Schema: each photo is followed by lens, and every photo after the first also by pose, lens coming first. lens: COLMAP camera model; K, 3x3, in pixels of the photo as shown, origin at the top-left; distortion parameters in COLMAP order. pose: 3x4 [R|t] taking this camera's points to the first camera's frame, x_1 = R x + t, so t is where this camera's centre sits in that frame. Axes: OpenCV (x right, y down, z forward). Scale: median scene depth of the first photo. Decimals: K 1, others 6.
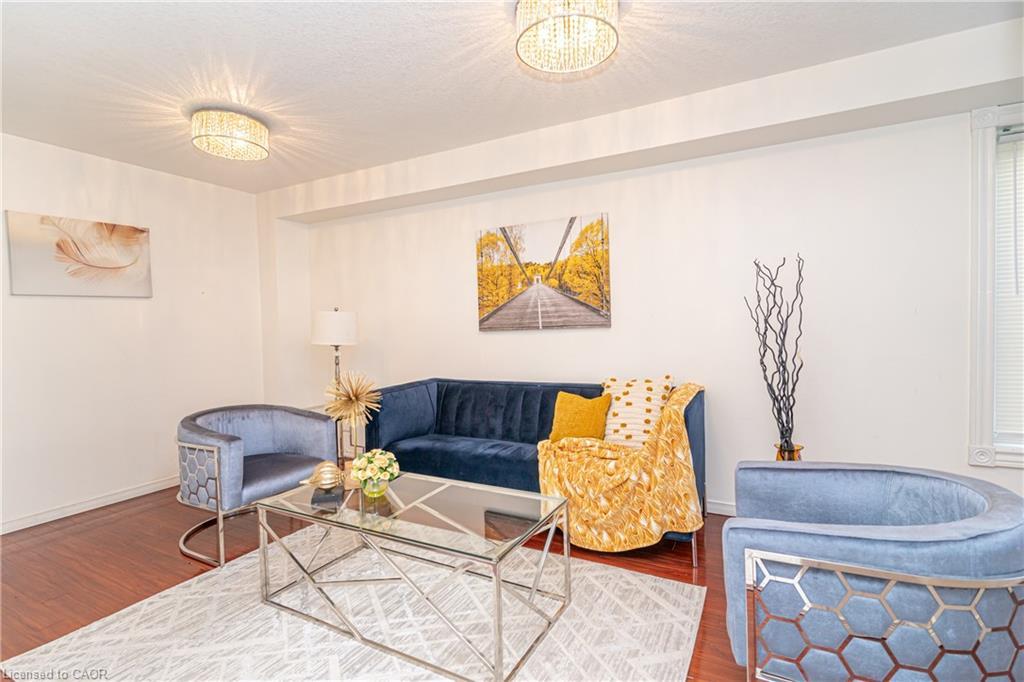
lens RADIAL K [[482.8, 0, 512.0], [0, 482.8, 341.0], [0, 0, 1]] dist [-0.002175, 0.000333]
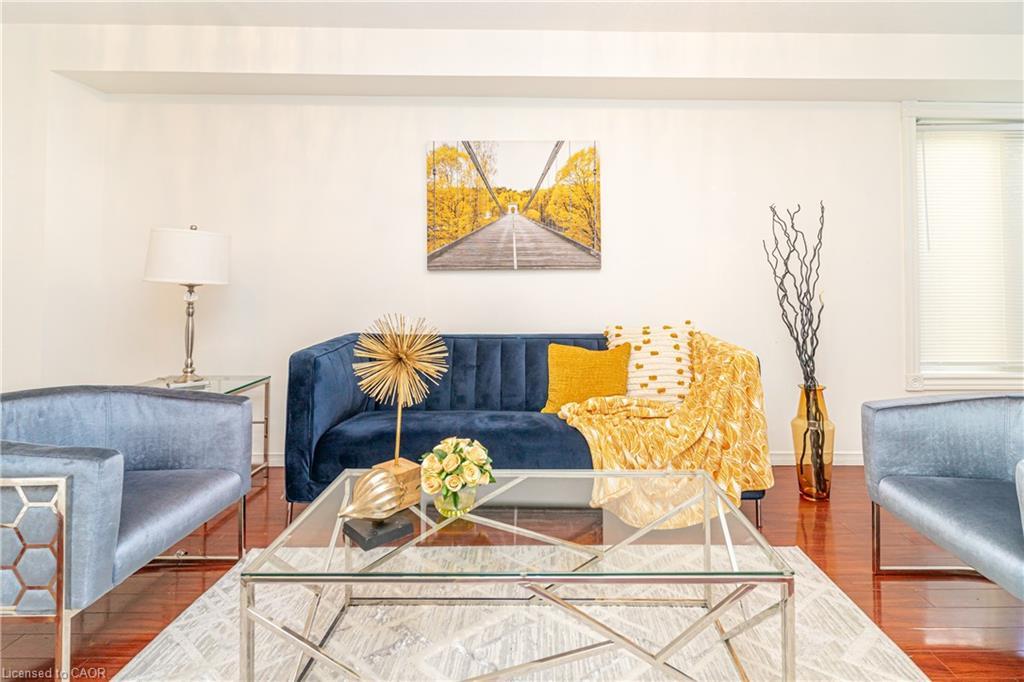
lens RADIAL K [[503.4, 0, 535.7], [0, 503.4, 269.6], [0, 0, 1]] dist [-0.001841, -0.000533]
pose [[0.876569, 0.037315, 0.479827, -0.334292], [-0.009091, 0.998096, -0.061012, 0.029442], [-0.481190, 0.049120, 0.875239, 0.240151]]
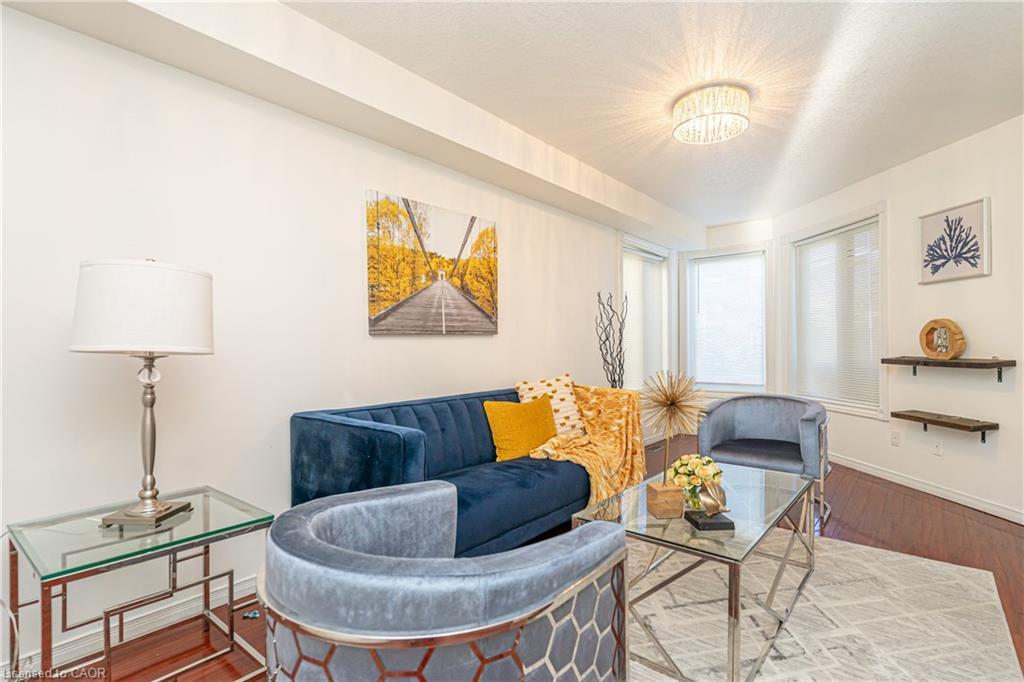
lens RADIAL K [[511.1, 0, 497.0], [0, 511.1, 352.3], [0, 0, 1]] dist [-0.000223, 0.000066]
pose [[0.205697, 0.004664, 0.978605, -0.834902], [0.027102, 0.999578, -0.010461, 0.020724], [-0.978240, 0.028674, 0.205484, 0.751534]]
